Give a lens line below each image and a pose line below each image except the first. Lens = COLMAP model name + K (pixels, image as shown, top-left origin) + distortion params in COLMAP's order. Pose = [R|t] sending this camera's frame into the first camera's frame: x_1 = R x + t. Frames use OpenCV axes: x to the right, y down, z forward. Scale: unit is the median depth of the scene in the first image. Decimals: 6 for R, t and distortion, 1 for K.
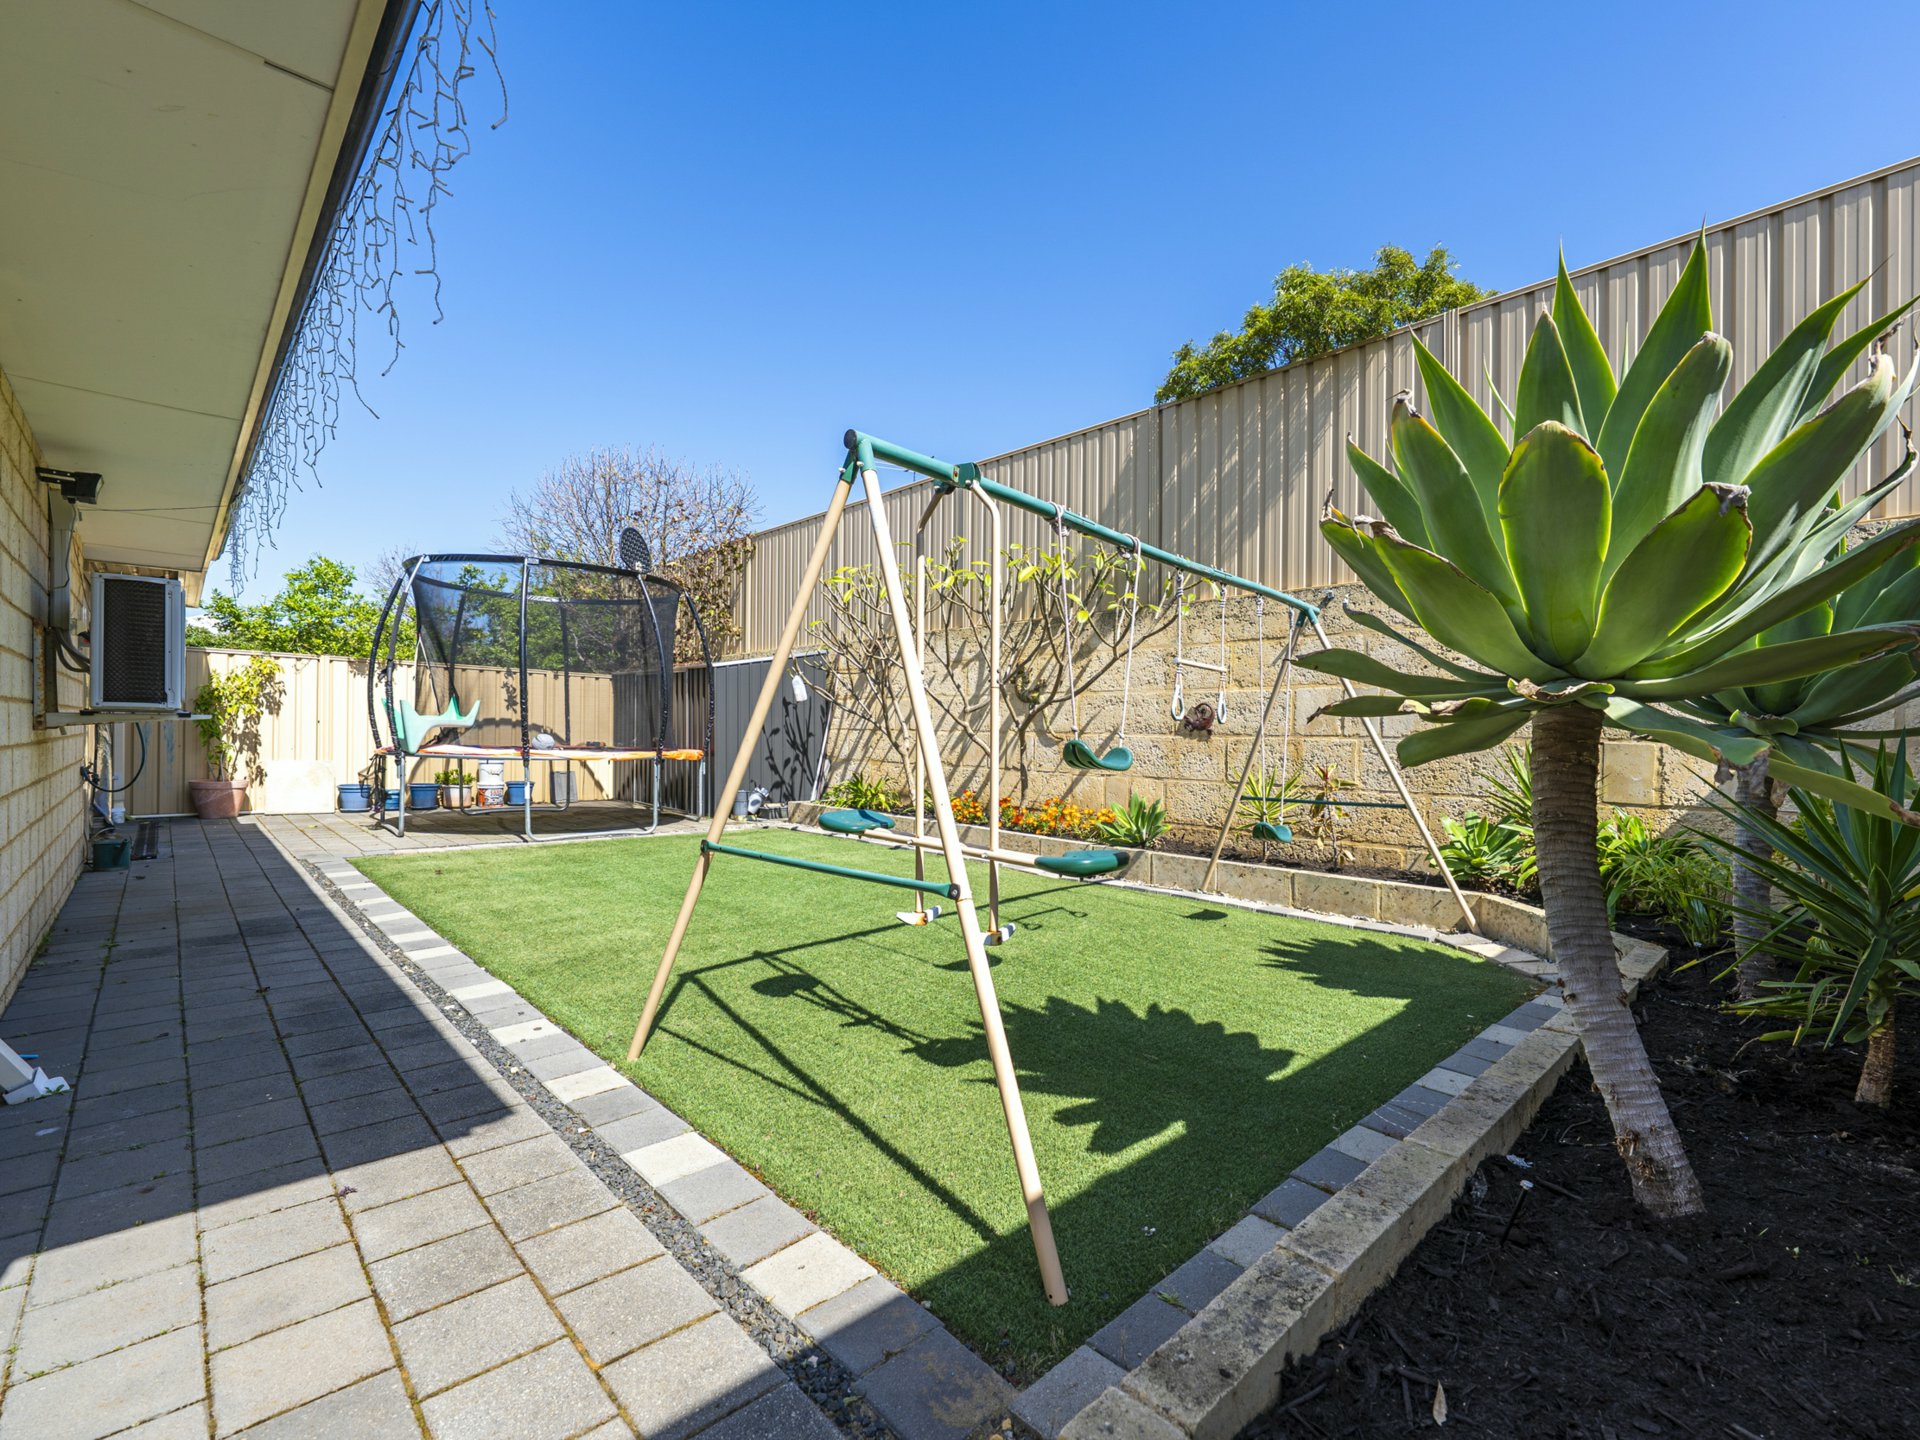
lens RADIAL K [[847.7, 0, 959.5], [0, 847.7, 723.9], [0, 0, 1]] dist [-0.000477, -0.000022]
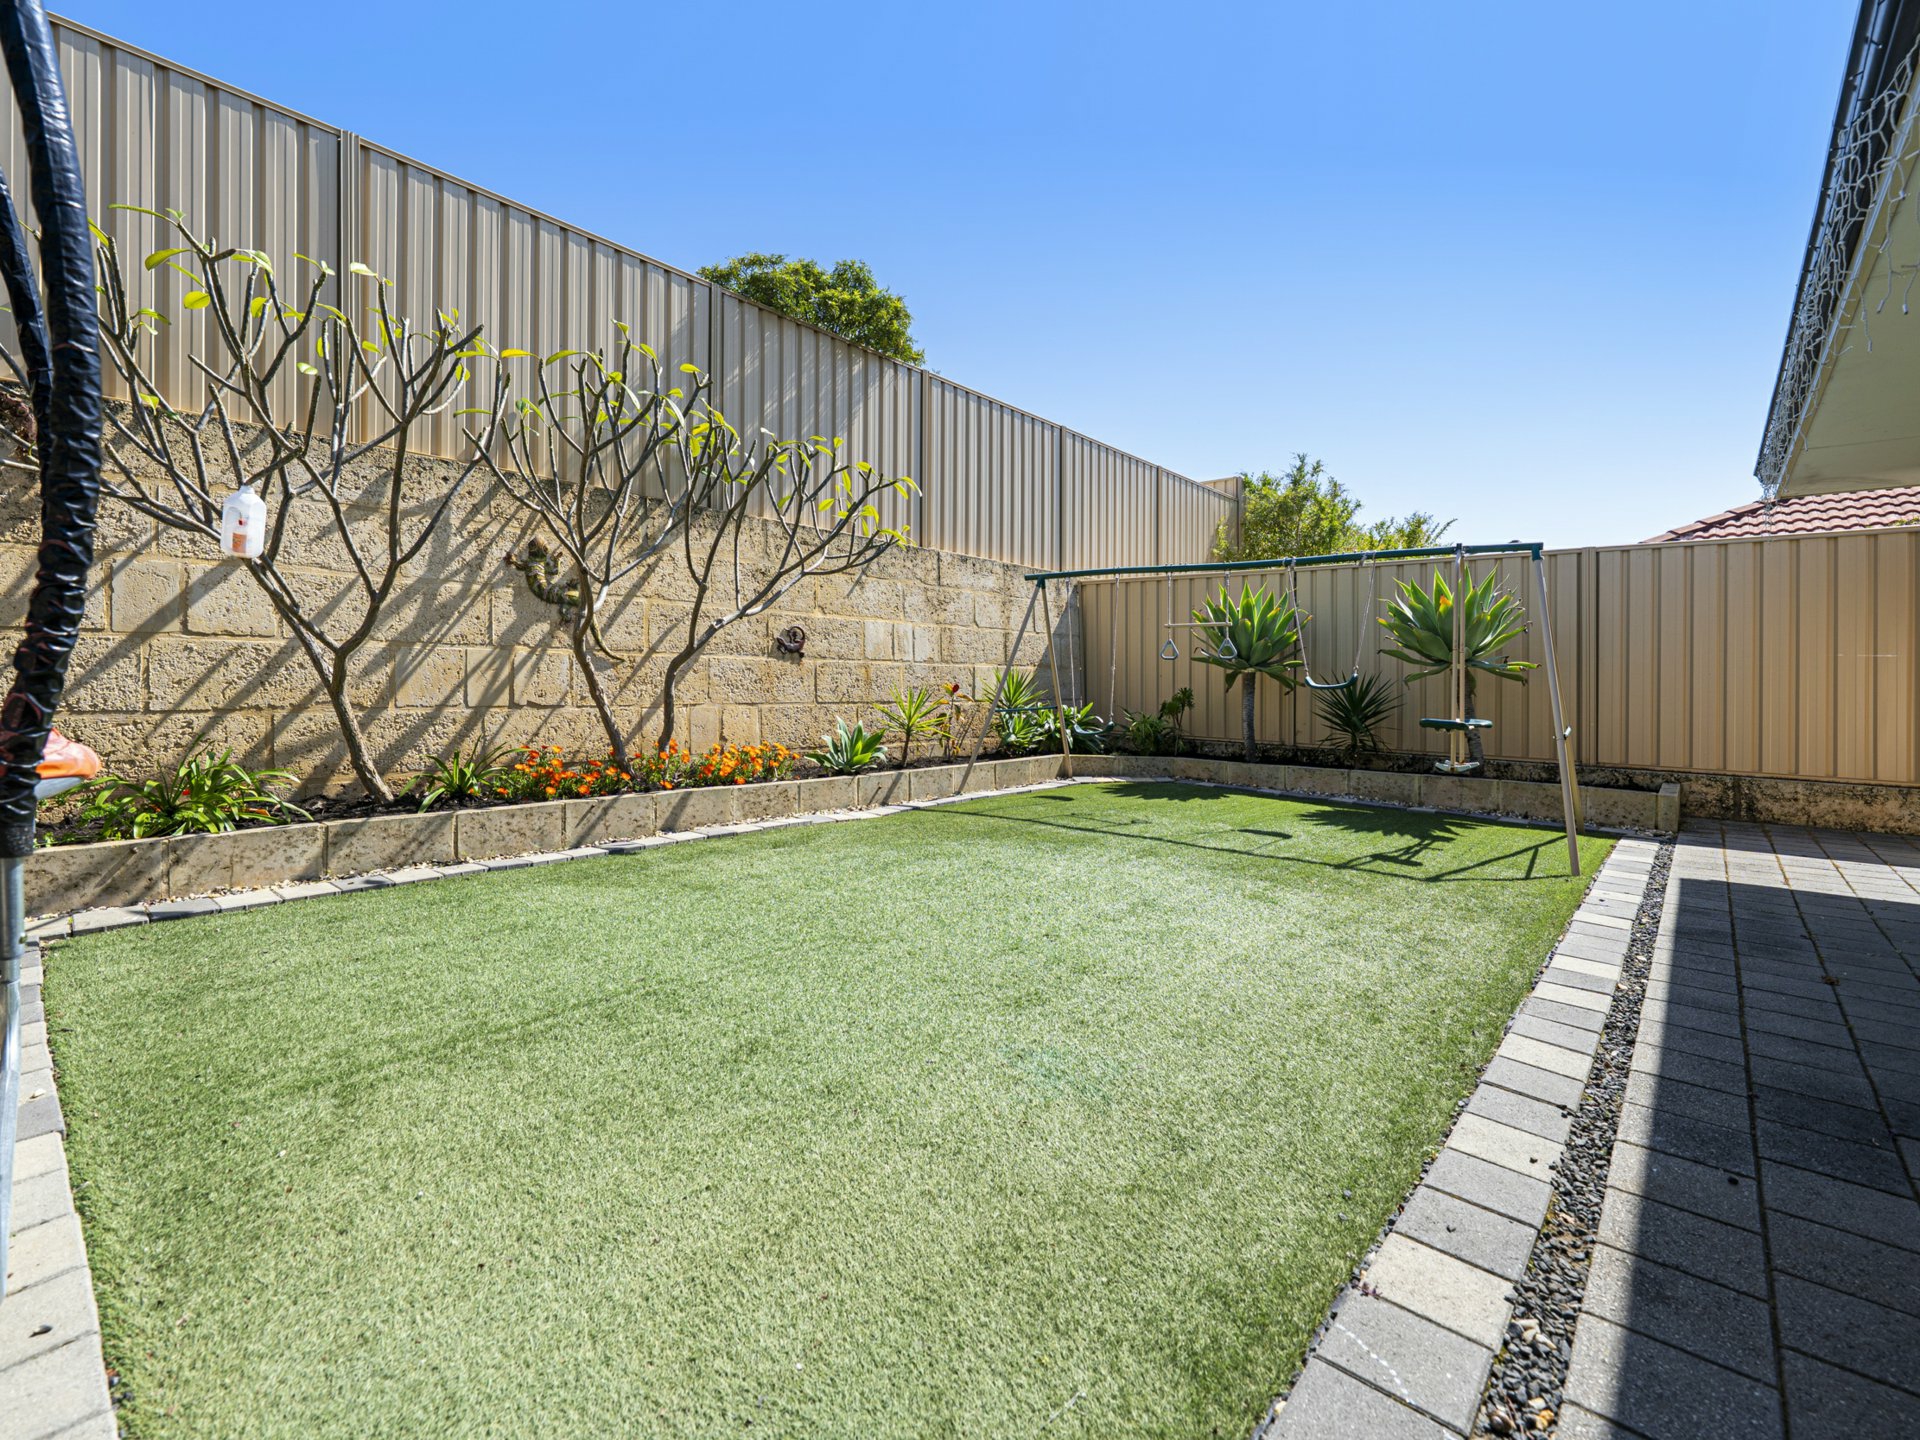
lens RADIAL K [[778.0, 0, 952.7], [0, 778.0, 685.2], [0, 0, 1]] dist [0.000551, 0.000048]
pose [[-0.055264, -0.000739, 0.998472, -0.614711], [0.001092, 0.999999, 0.000801, 0.043493], [-0.998471, 0.001135, -0.055263, 0.829551]]
